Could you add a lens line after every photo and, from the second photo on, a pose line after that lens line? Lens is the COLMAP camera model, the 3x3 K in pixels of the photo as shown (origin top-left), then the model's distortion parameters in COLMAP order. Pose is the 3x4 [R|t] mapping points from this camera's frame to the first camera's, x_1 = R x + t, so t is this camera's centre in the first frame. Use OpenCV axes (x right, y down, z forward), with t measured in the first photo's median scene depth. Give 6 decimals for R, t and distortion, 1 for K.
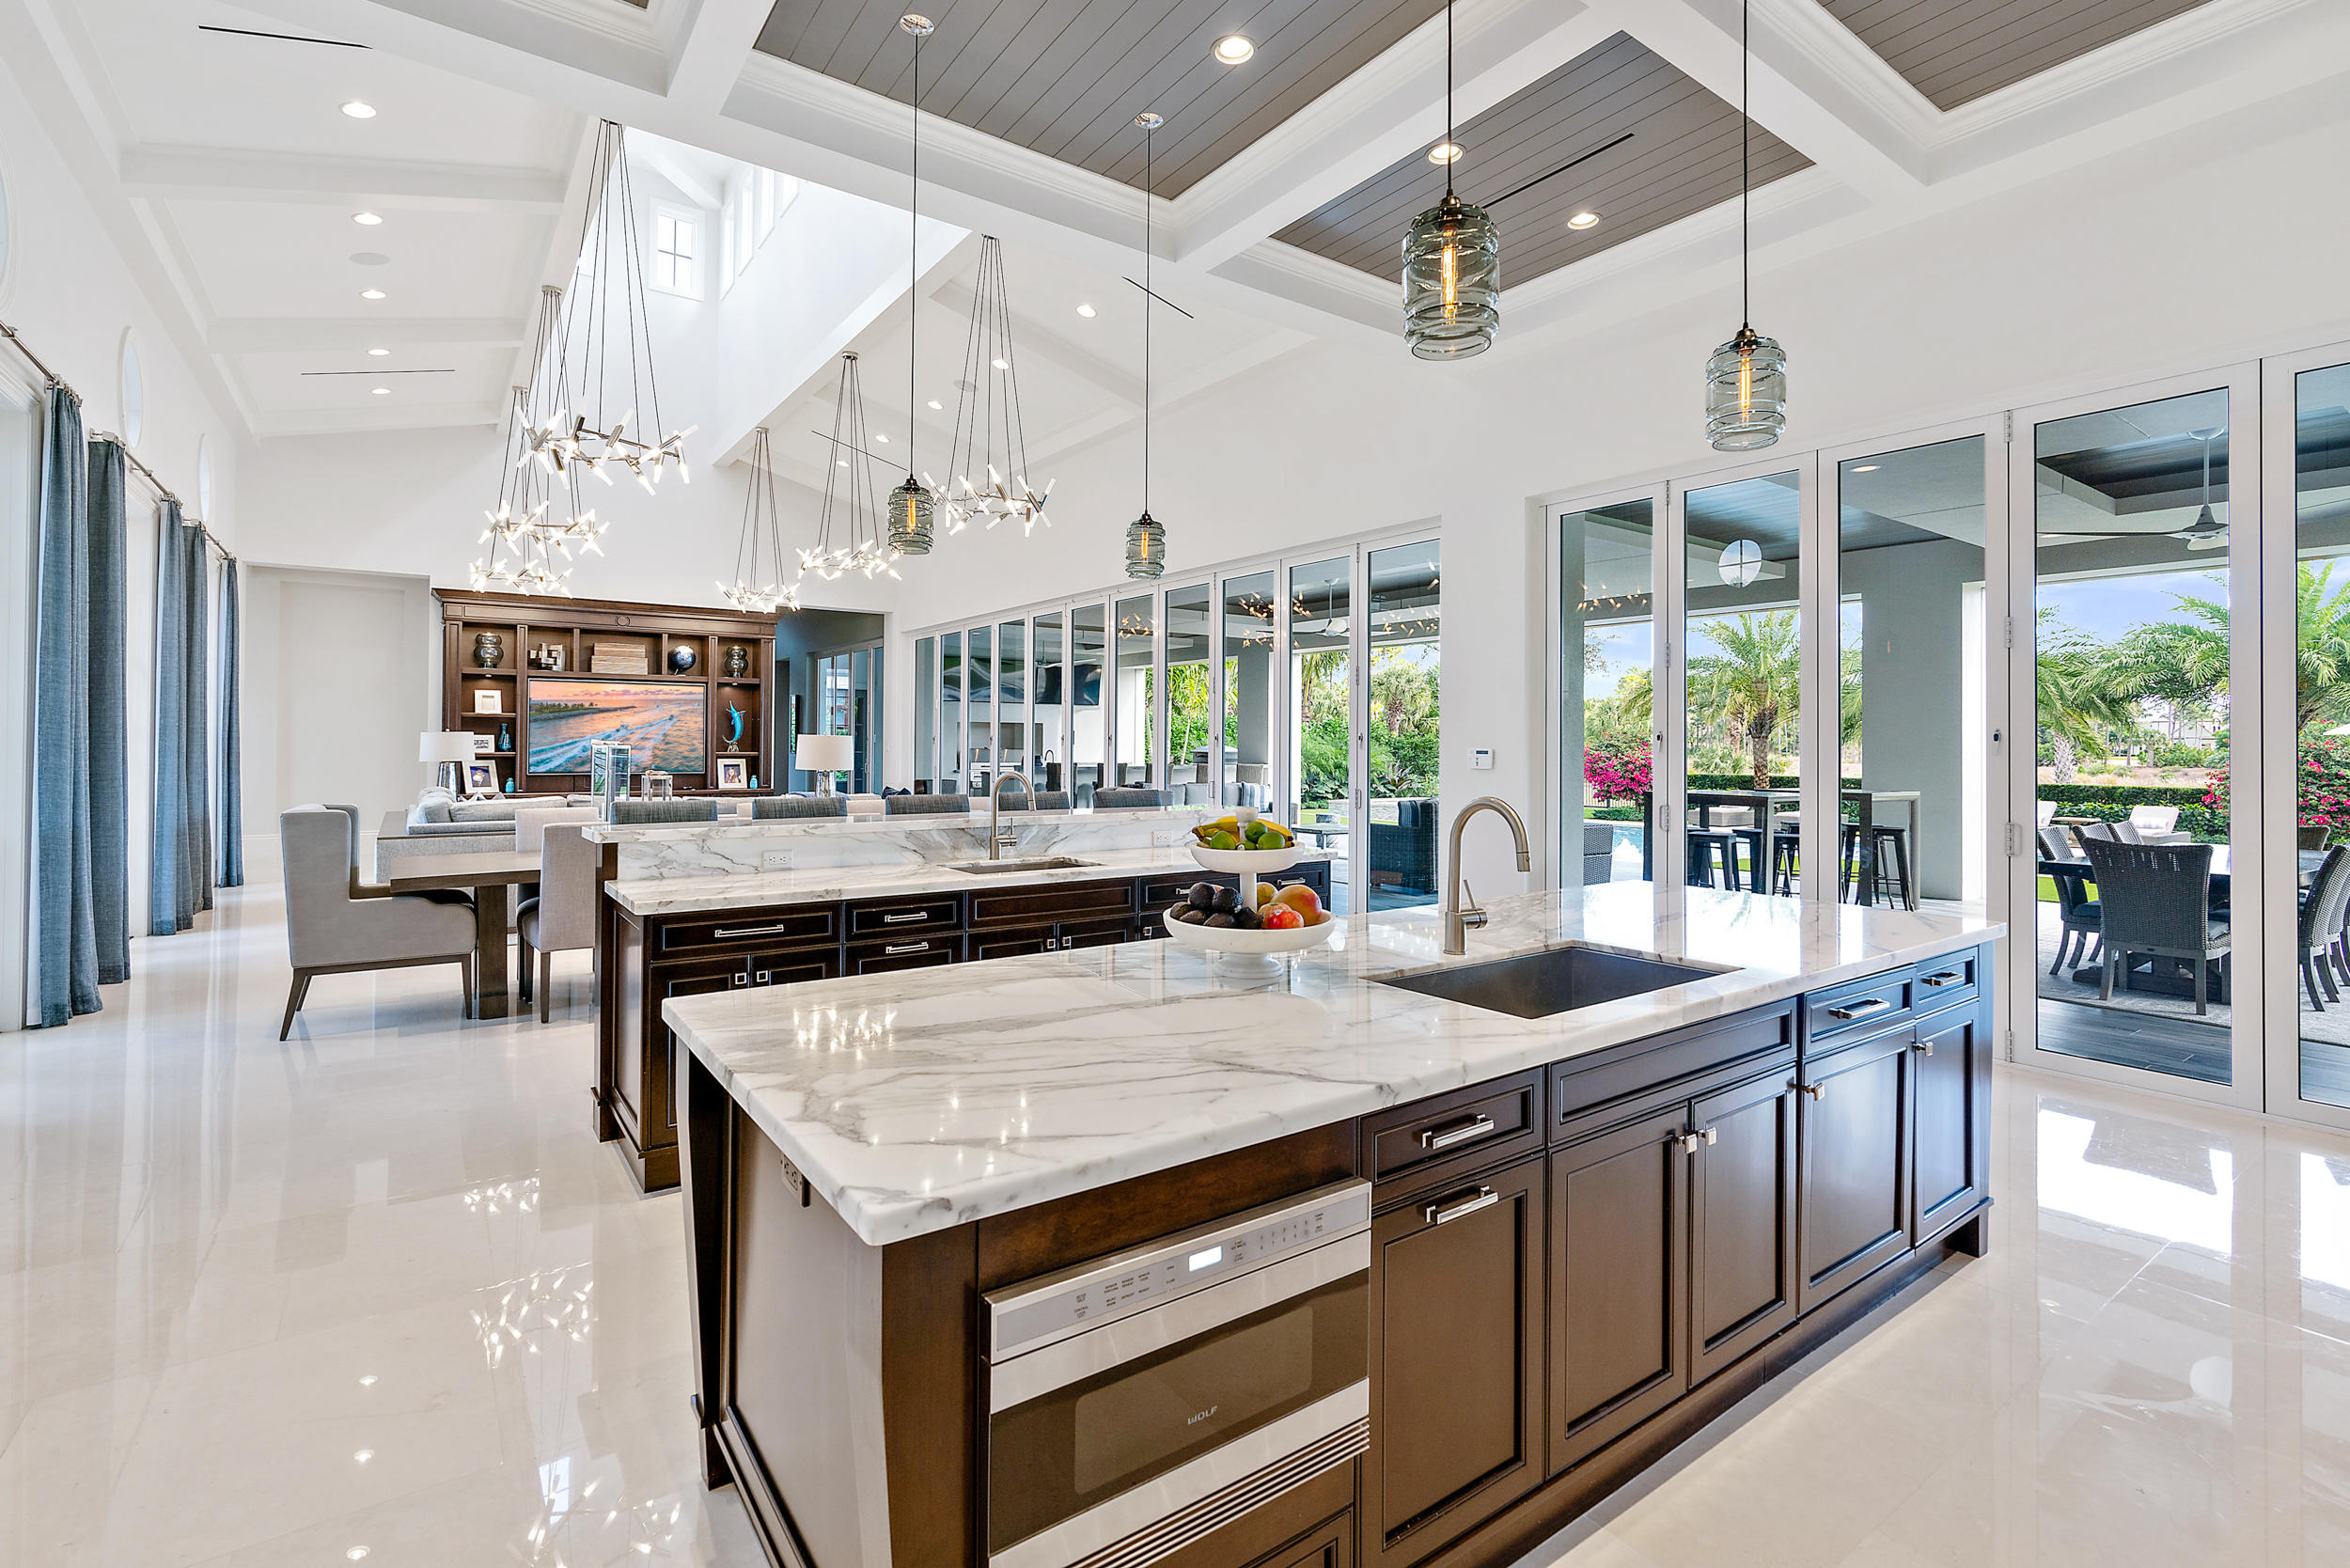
lens RADIAL K [[1059.7, 0, 1138.8], [0, 1059.7, 746.7], [0, 0, 1]] dist [-0.003808, 0.002279]
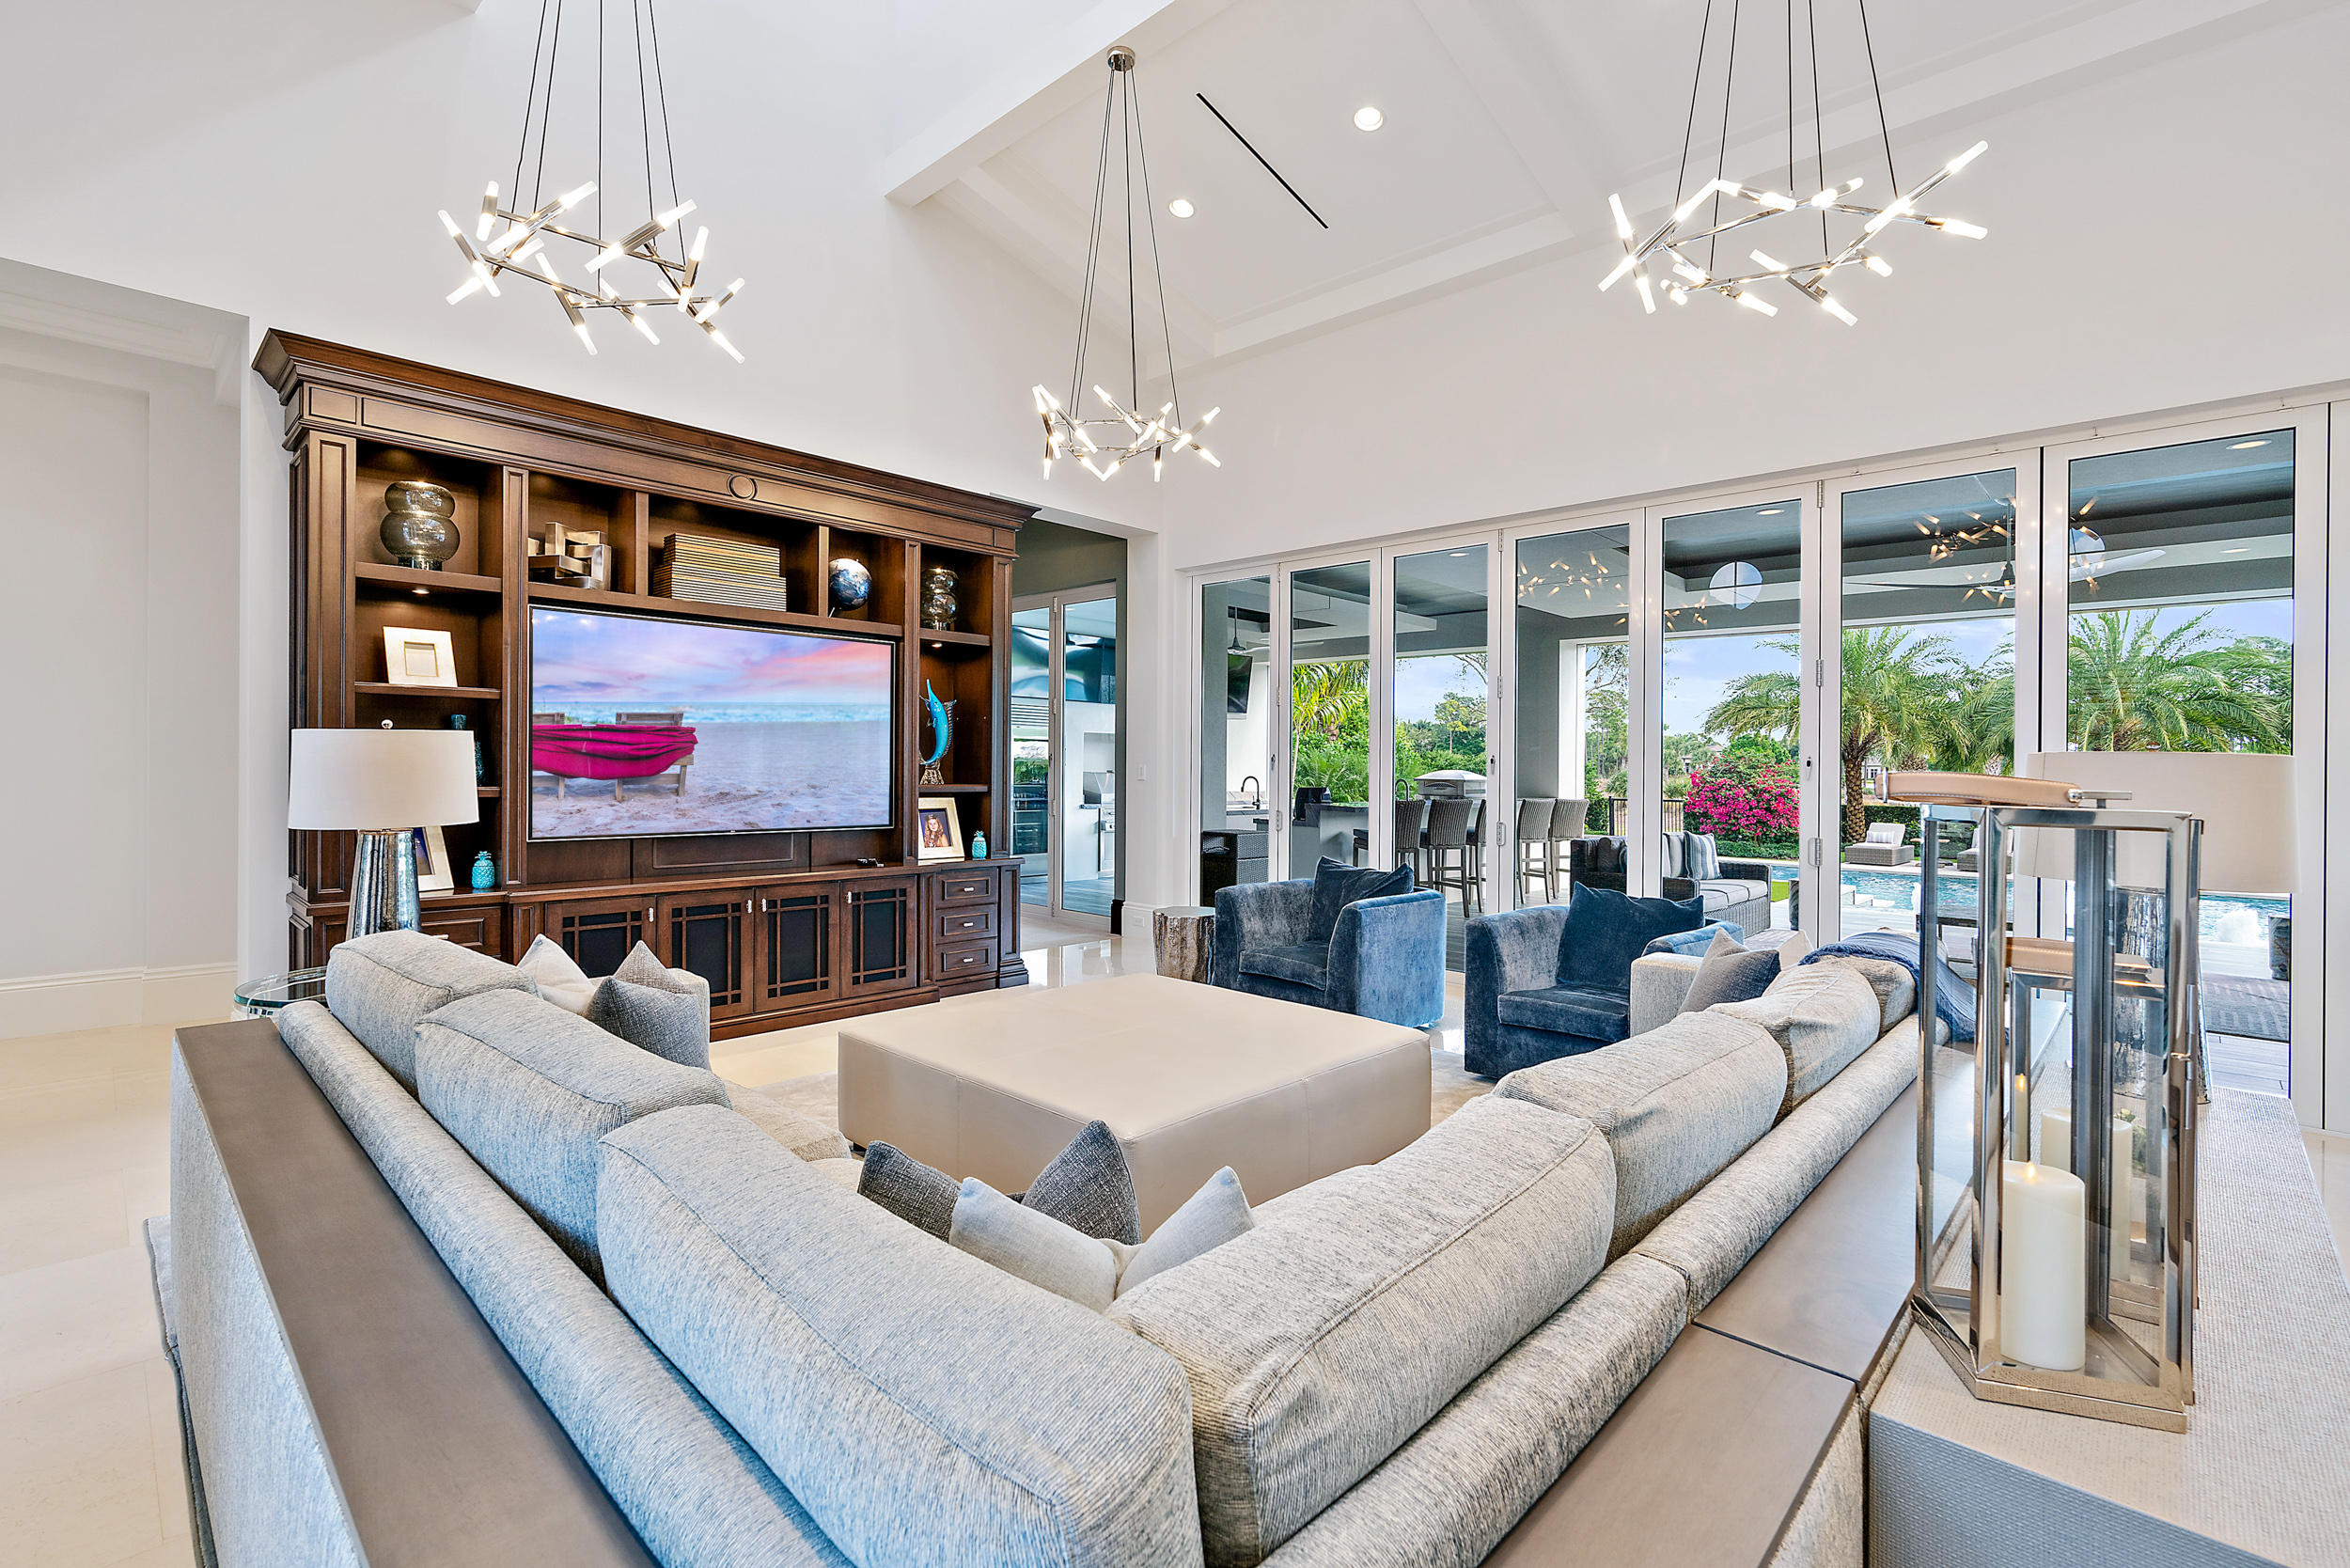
lens RADIAL K [[1059.7, 0, 1191.0], [0, 1059.7, 764.1], [0, 0, 1]] dist [-0.003808, 0.002279]
pose [[0.979620, 0.007054, 0.200737, -0.386094], [-0.005994, 0.999965, -0.005890, -0.002270], [-0.200771, 0.004567, 0.979627, 0.522772]]
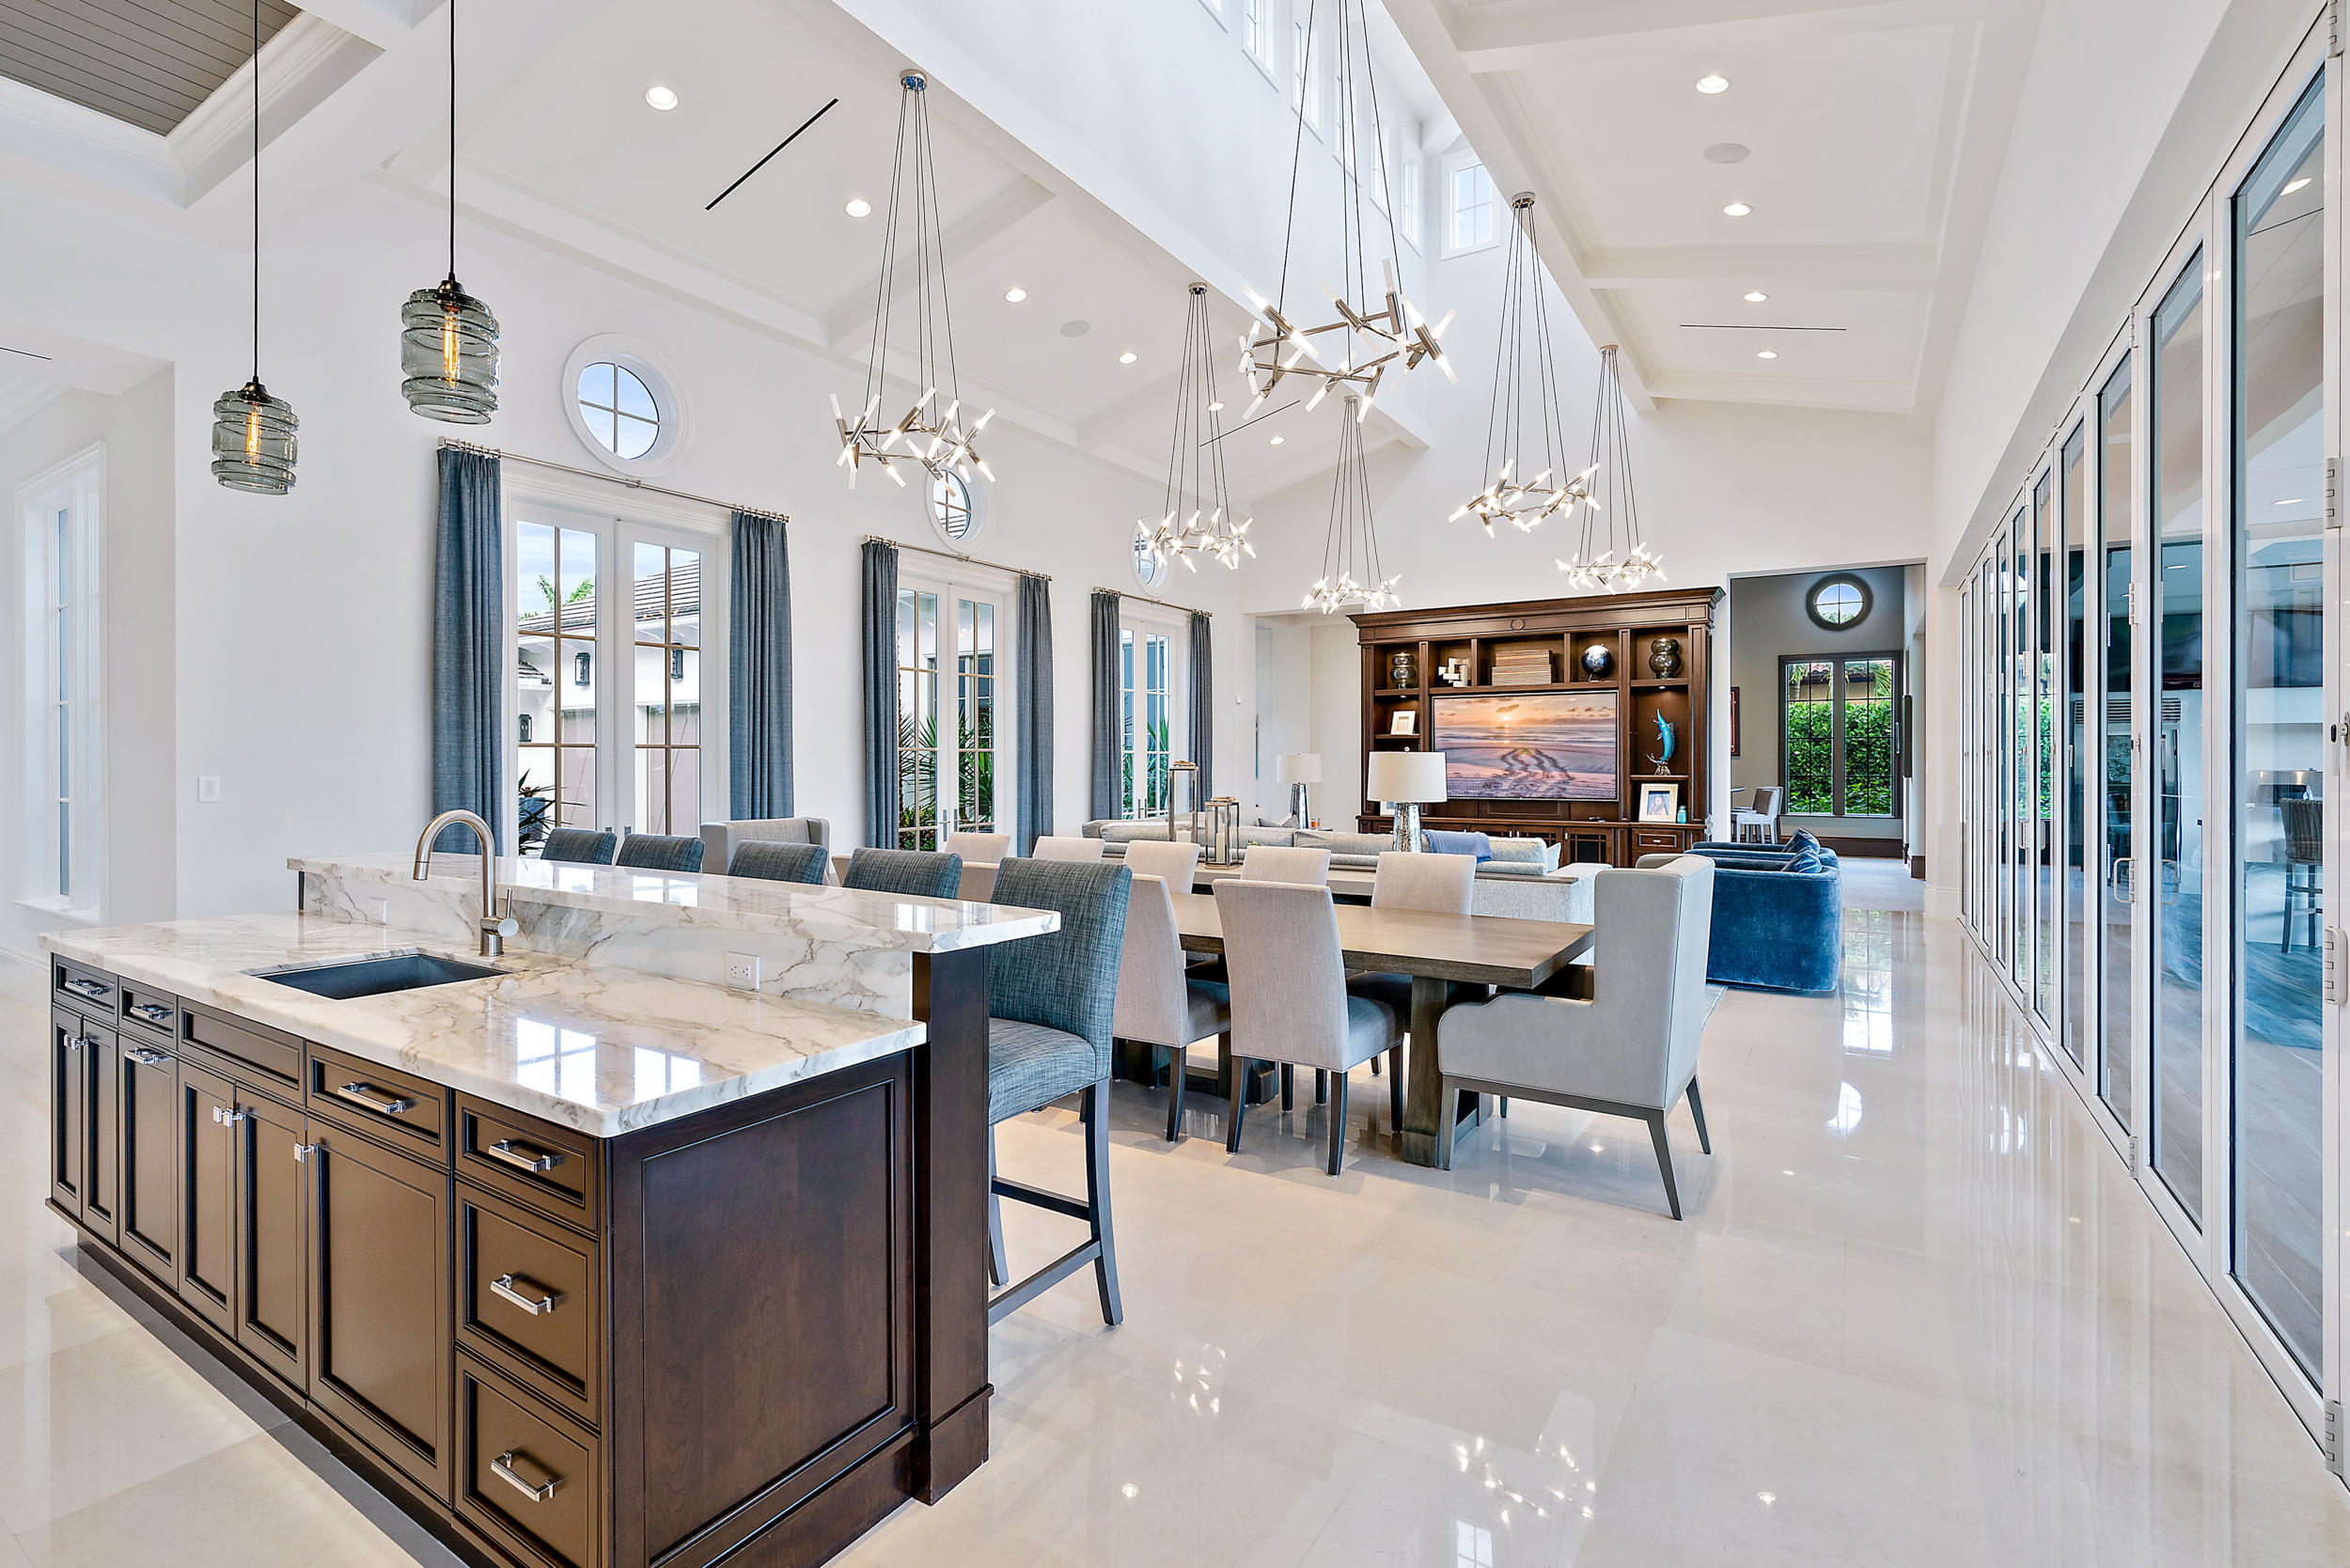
lens RADIAL K [[1059.7, 0, 1198.7], [0, 1059.7, 773.7], [0, 0, 1]] dist [-0.003808, 0.002279]
pose [[0.400395, 0.005264, -0.916328, 0.206604], [0.000533, 0.999982, 0.005978, -0.000788], [0.916343, -0.002881, 0.400385, 0.398161]]
